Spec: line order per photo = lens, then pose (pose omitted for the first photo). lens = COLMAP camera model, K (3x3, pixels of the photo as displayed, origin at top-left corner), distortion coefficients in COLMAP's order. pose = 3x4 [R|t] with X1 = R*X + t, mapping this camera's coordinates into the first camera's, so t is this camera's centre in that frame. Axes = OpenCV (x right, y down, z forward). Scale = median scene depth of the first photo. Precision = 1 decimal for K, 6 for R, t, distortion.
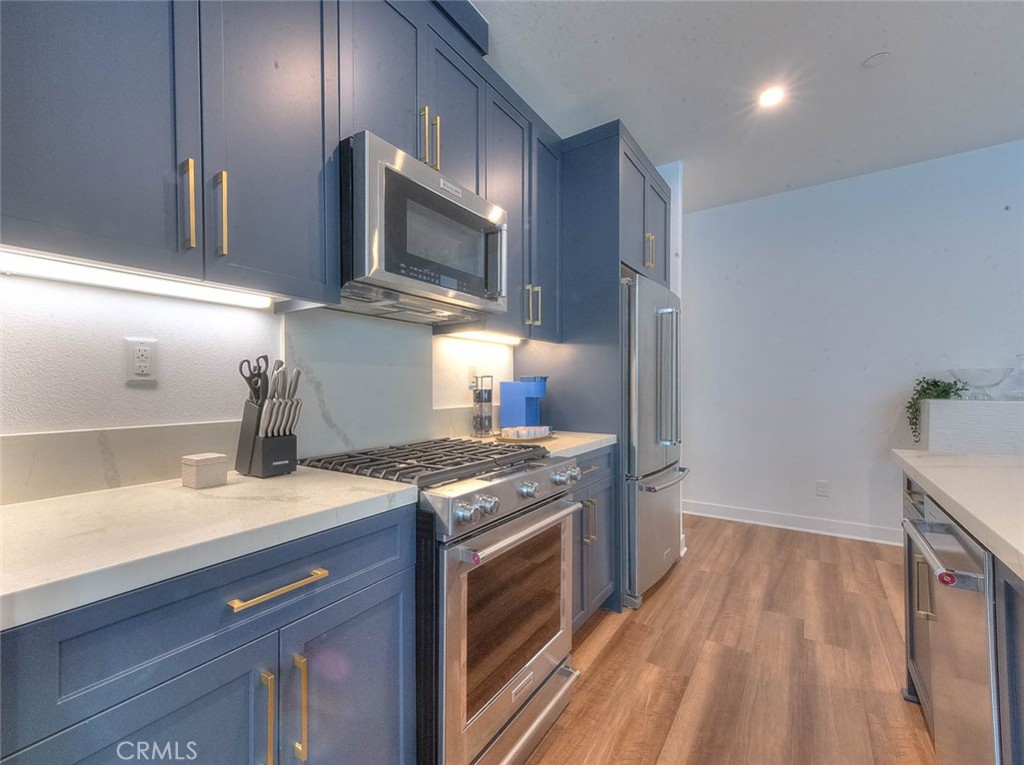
lens RADIAL K [[456.1, 0, 463.7], [0, 456.1, 389.3], [0, 0, 1]] dist [0.023896, -0.000268]
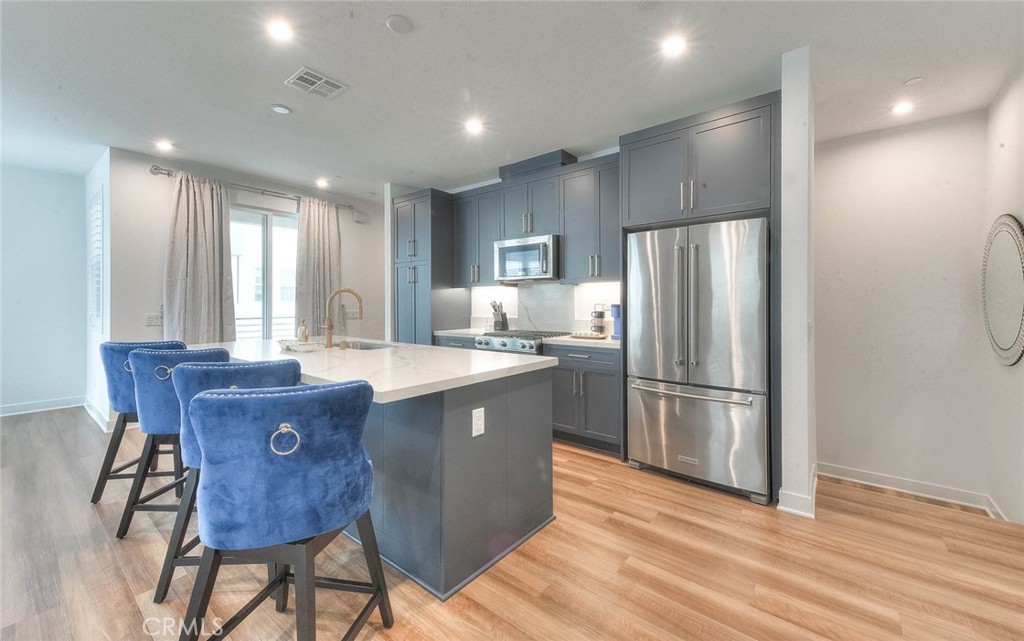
lens RADIAL K [[406.6, 0, 514.8], [0, 406.6, 304.1], [0, 0, 1]] dist [0.024247, 0.000434]
pose [[-0.032823, 0.006587, -0.999439, 2.078503], [-0.004216, 0.999968, 0.006729, -0.045905], [0.999452, 0.004434, -0.032794, 0.851362]]
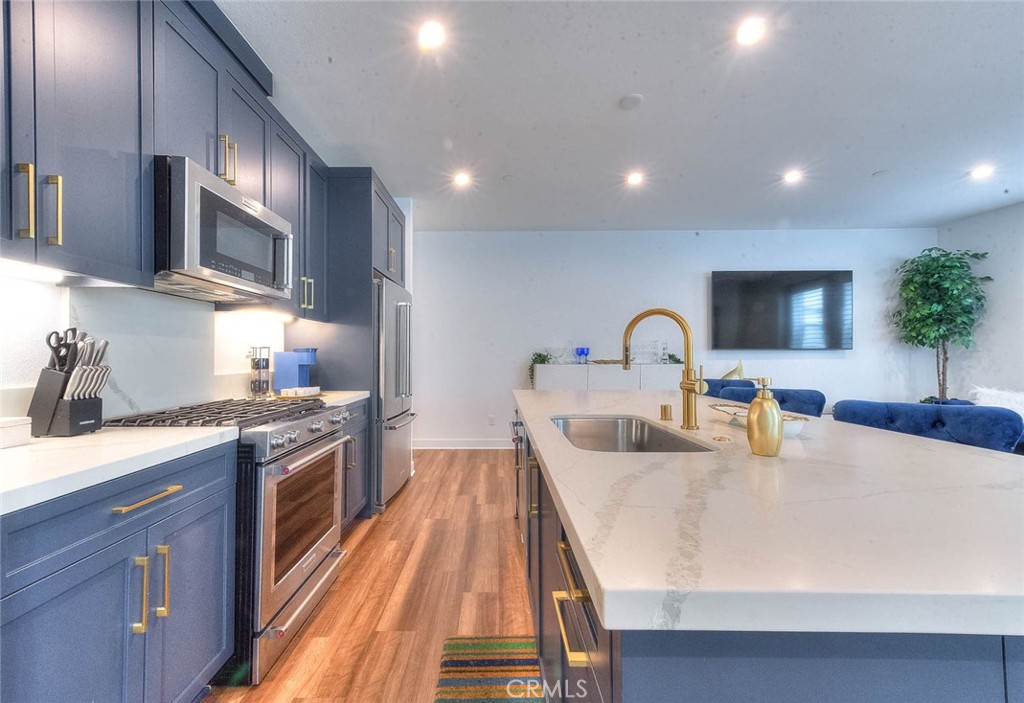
lens RADIAL K [[415.6, 0, 495.7], [0, 415.6, 354.0], [0, 0, 1]] dist [0.018218, -0.000164]
pose [[0.801519, 0.008417, 0.597910, -0.144322], [-0.002312, 0.999937, -0.010977, -0.000234], [-0.597965, 0.007416, 0.801488, -0.304217]]
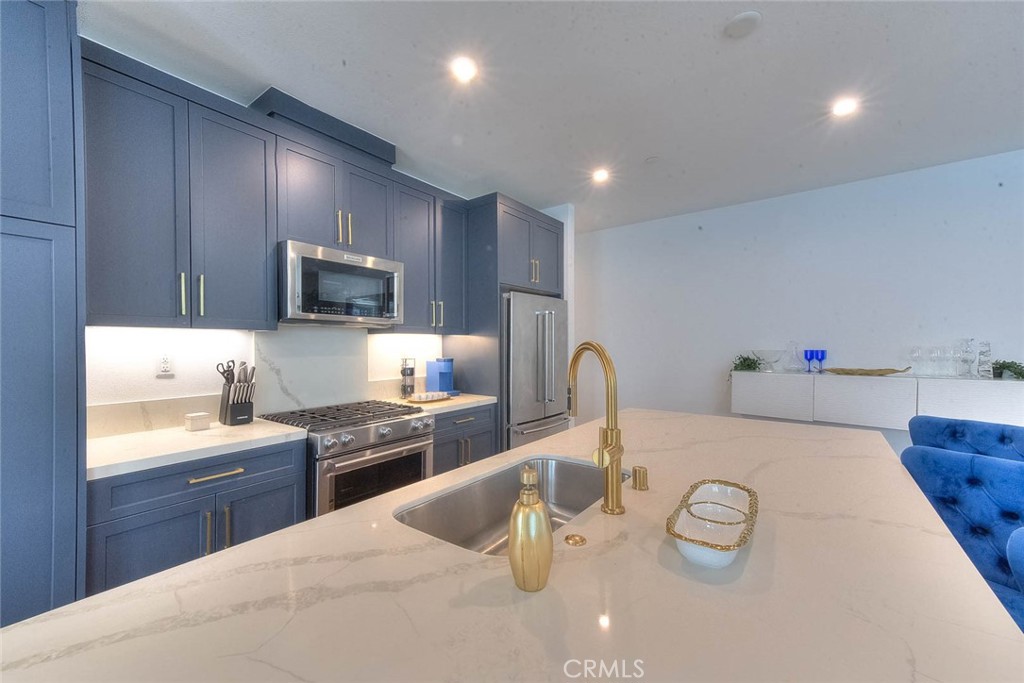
lens RADIAL K [[408.5, 0, 505.0], [0, 408.5, 344.9], [0, 0, 1]] dist [0.024047, -0.001781]
pose [[0.999984, 0.001521, -0.005370, 0.449780], [-0.001530, 0.999997, -0.001693, -0.088096], [0.005367, 0.001701, 0.999984, -0.443697]]
